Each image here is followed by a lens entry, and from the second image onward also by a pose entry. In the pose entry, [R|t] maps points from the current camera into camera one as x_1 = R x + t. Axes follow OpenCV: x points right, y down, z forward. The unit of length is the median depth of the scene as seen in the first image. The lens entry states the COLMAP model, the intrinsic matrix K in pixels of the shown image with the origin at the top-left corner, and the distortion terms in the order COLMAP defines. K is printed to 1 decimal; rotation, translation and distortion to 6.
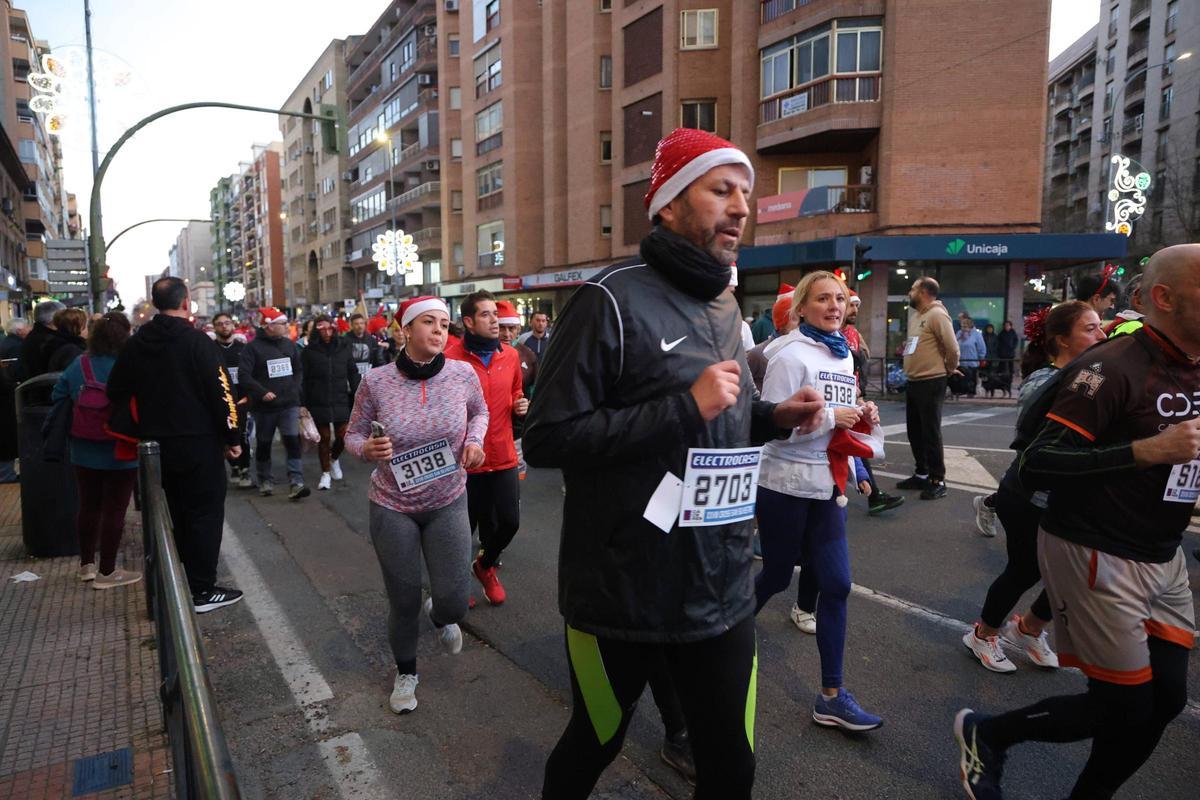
lens RADIAL K [[800.7, 0, 609.7], [0, 800.7, 406.2], [0, 0, 1]] dist [0.000174, 0.006550]
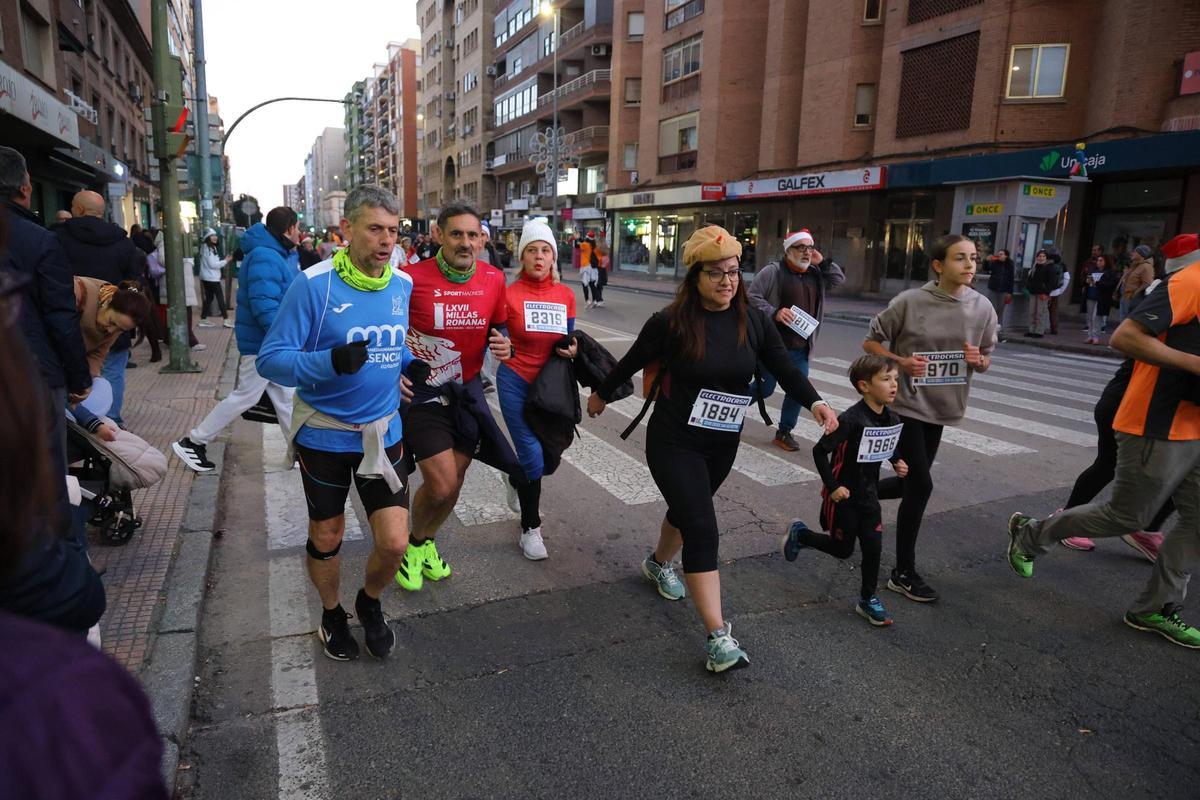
lens RADIAL K [[800.7, 0, 610.8], [0, 800.7, 398.6], [0, 0, 1]] dist [0.000174, 0.006550]
pose [[0.989440, 0.059272, -0.132272, -0.084249], [-0.047687, 0.994880, 0.089100, -0.014047], [0.136876, -0.081851, 0.987201, 0.159102]]
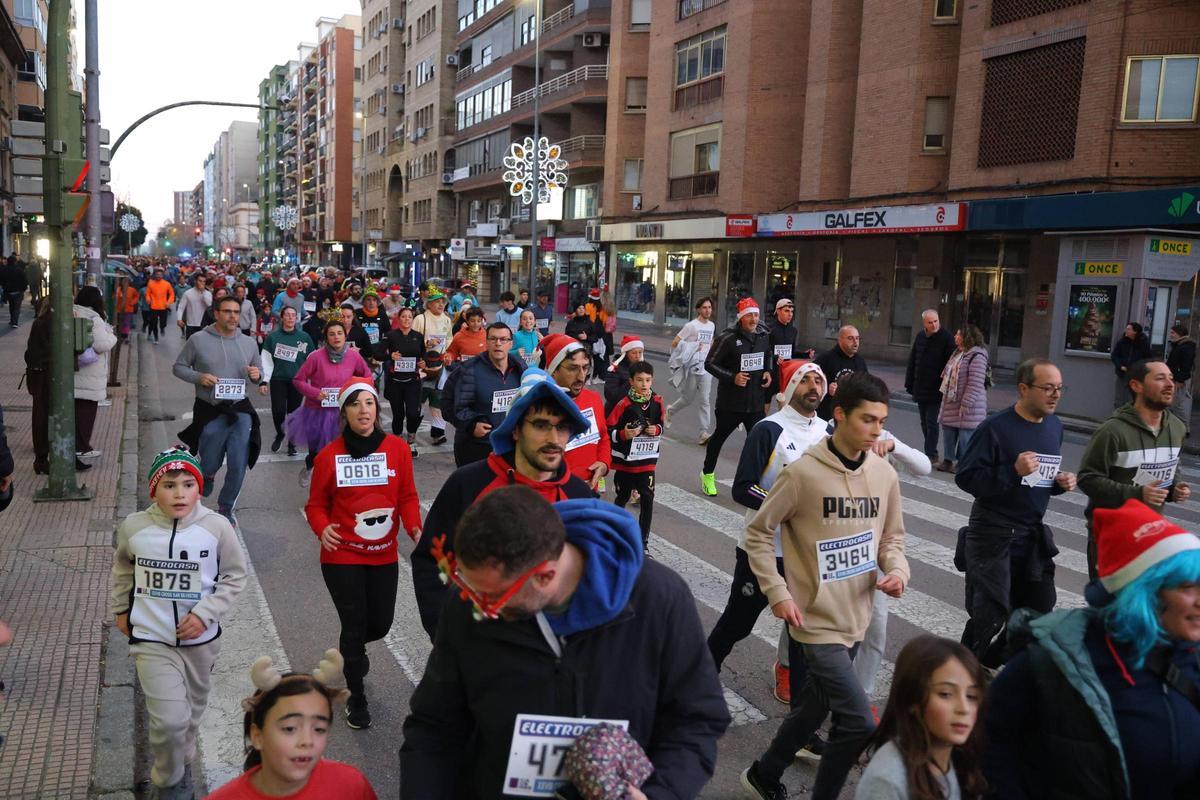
lens RADIAL K [[1044.5, 0, 607.0], [0, 1044.5, 397.3], [0, 0, 1]] dist [0.022756, 0.018878]
pose [[0.990194, 0.060125, -0.126100, -0.091386], [-0.058358, 0.998139, 0.017665, -0.025516], [0.126928, -0.010133, 0.991860, 0.158811]]
